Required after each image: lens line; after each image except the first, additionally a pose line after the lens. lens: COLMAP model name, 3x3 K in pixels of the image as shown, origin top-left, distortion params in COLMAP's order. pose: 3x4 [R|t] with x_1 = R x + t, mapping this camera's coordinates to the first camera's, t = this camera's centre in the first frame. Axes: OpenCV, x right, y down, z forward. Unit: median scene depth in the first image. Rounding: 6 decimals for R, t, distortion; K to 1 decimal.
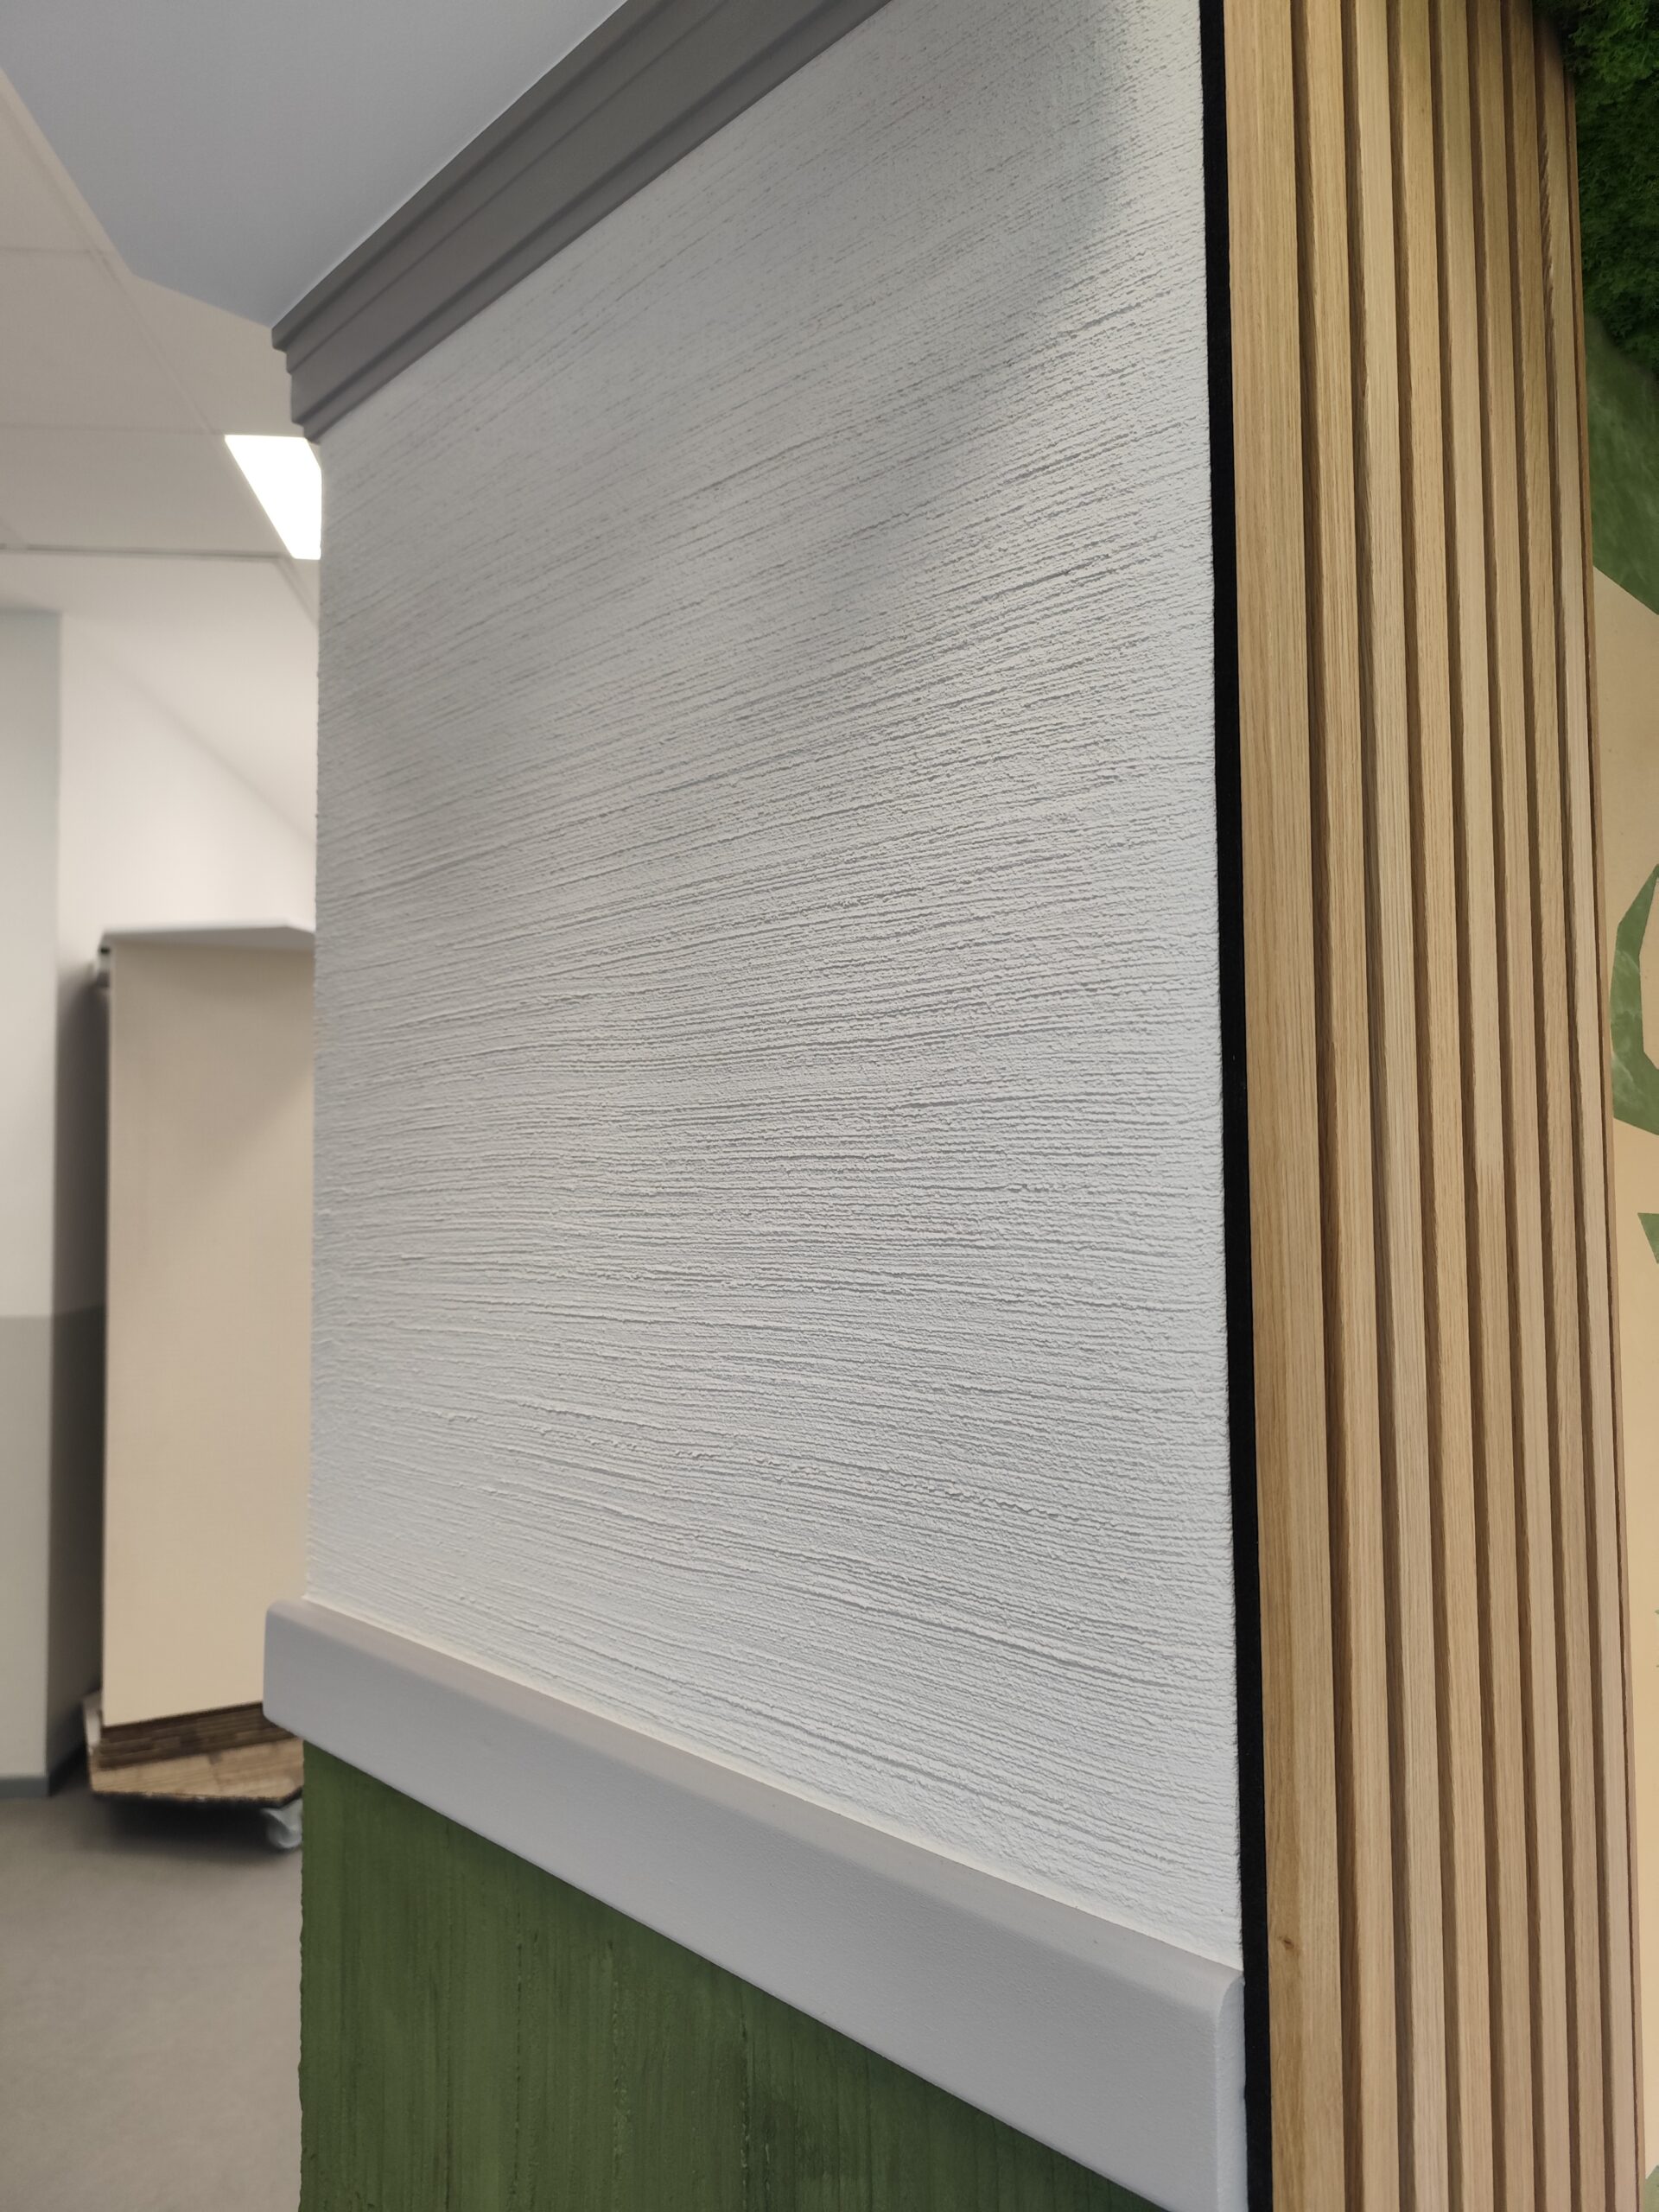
lens RADIAL K [[1515.4, 0, 822.3], [0, 1515.4, 1111.3], [0, 0, 1]] dist [0.058215, -0.083586]
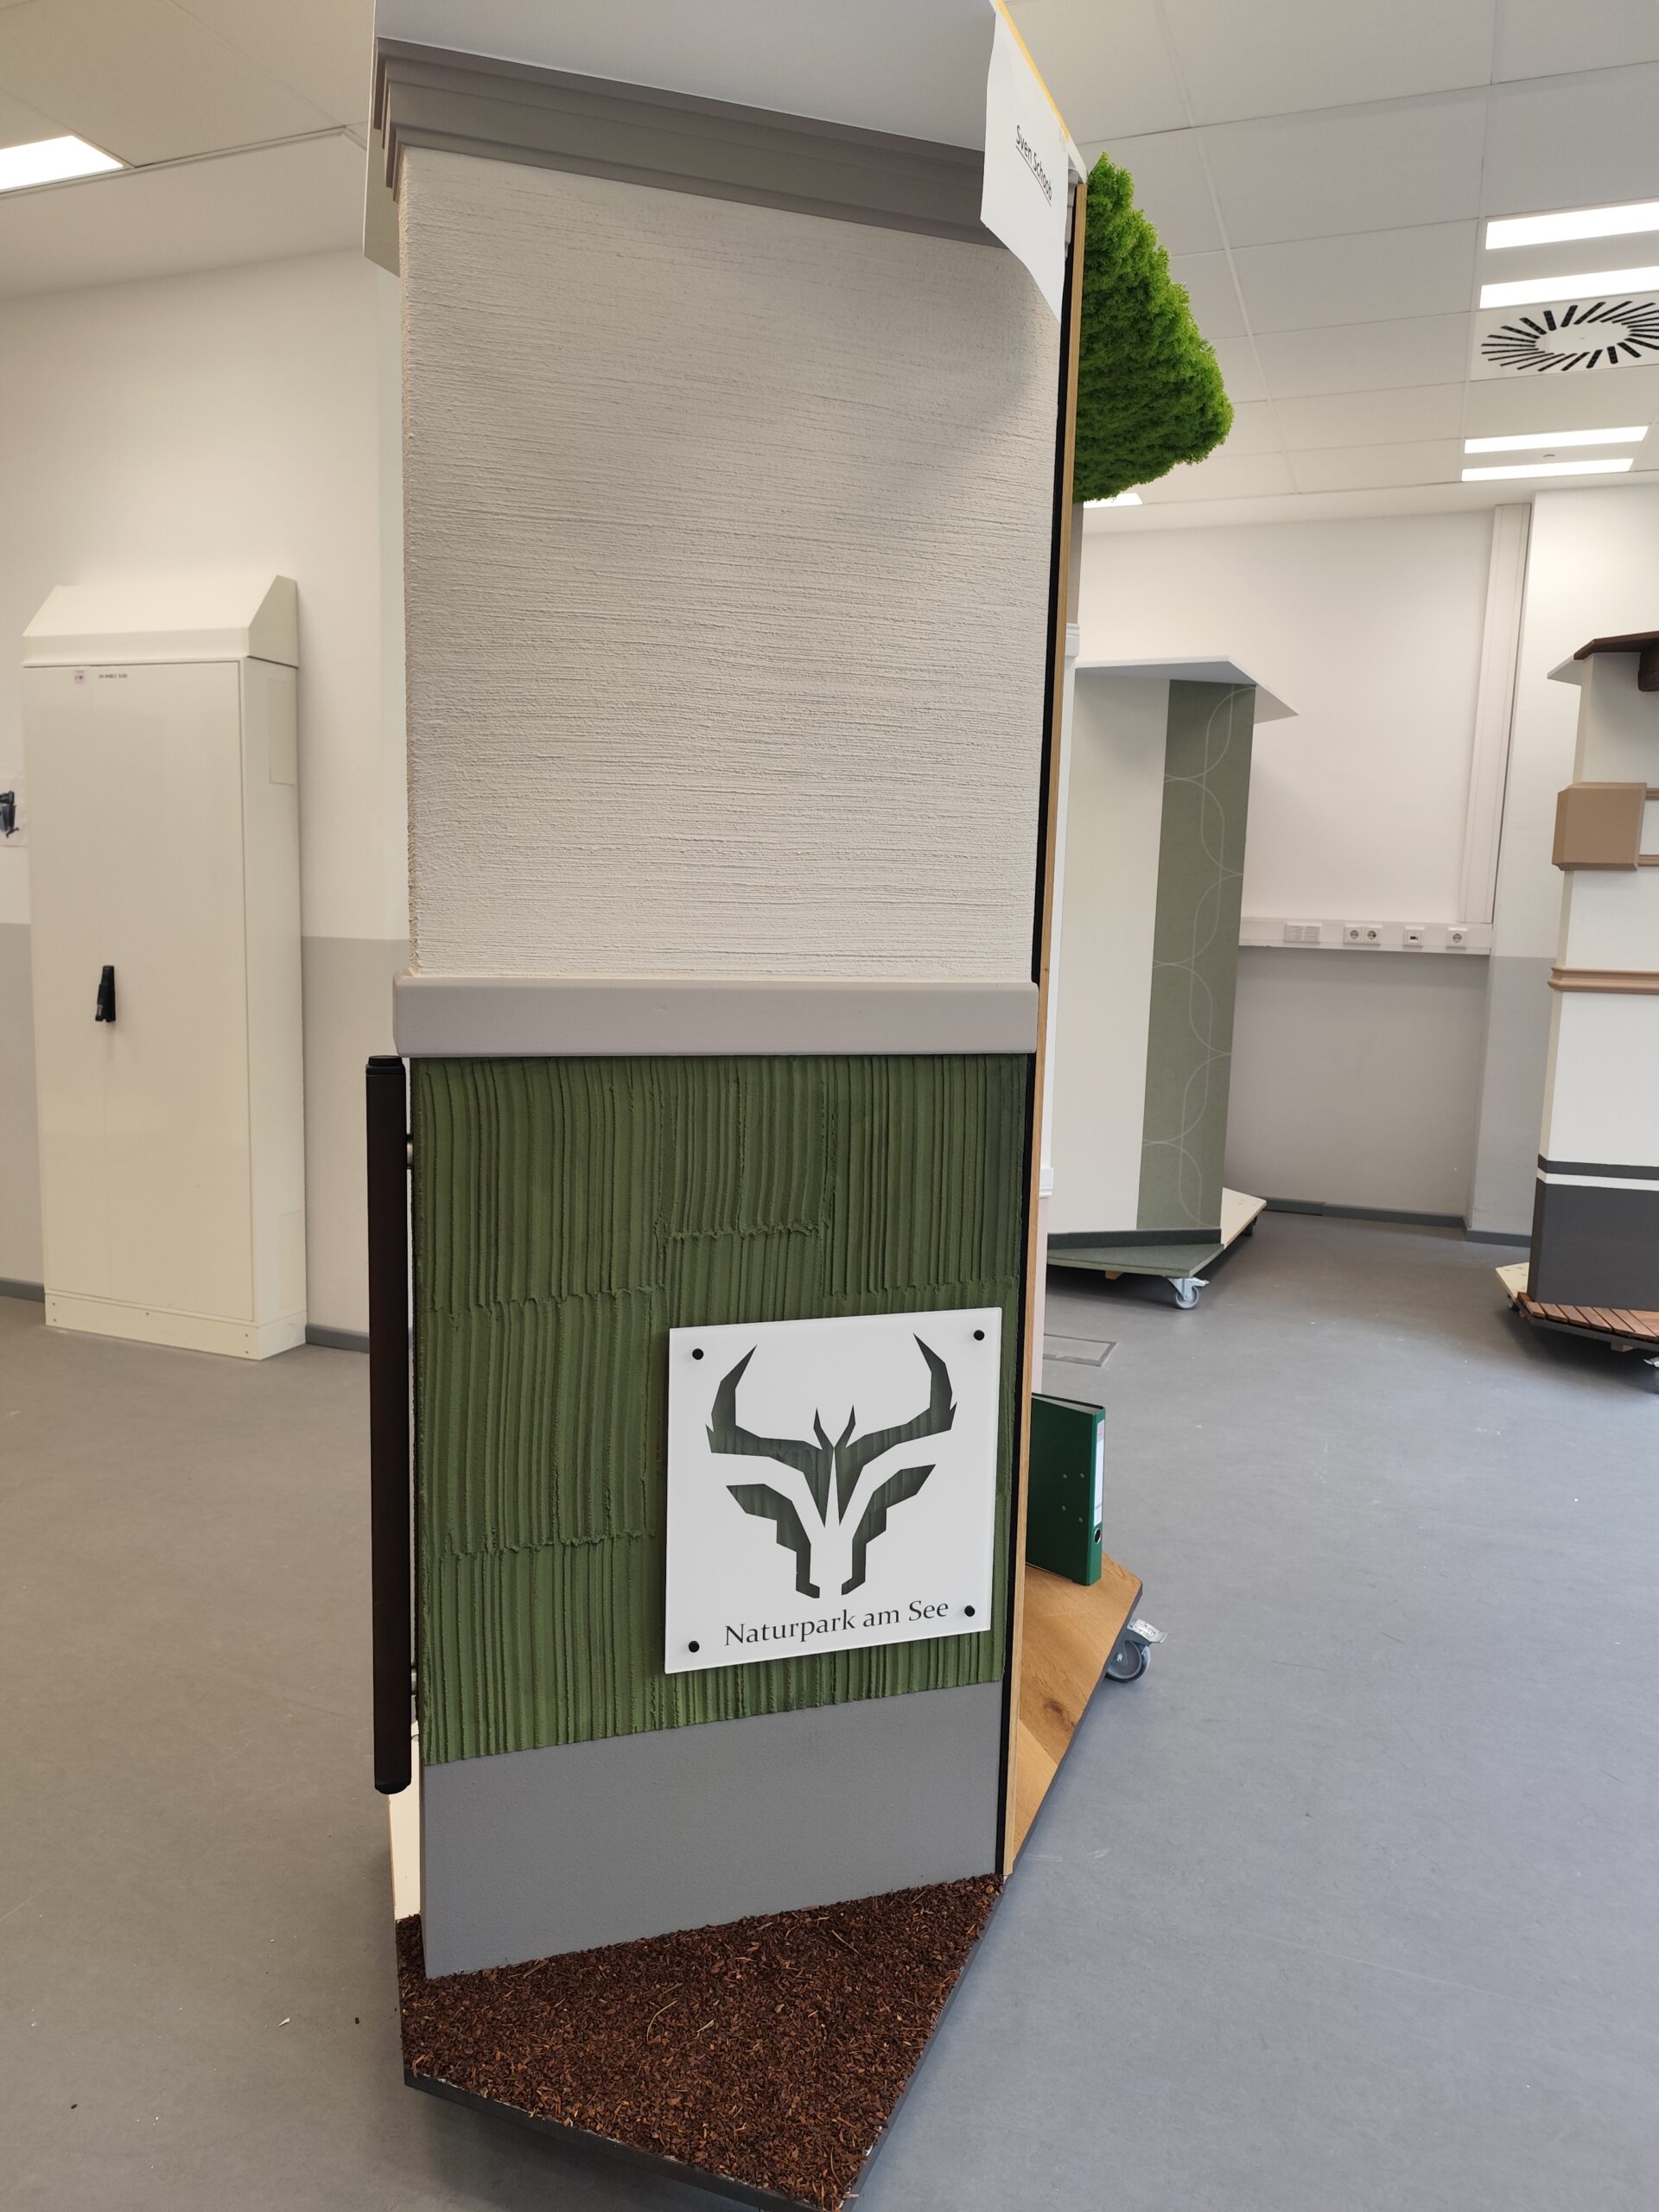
lens RADIAL K [[1515.4, 0, 828.3], [0, 1515.4, 1105.1], [0, 0, 1]] dist [0.058215, -0.083586]
pose [[0.450506, -0.093559, 0.887858, -2.089602], [-0.074030, 0.987154, 0.141585, 0.271133], [-0.889699, -0.129513, 0.437793, -0.079397]]
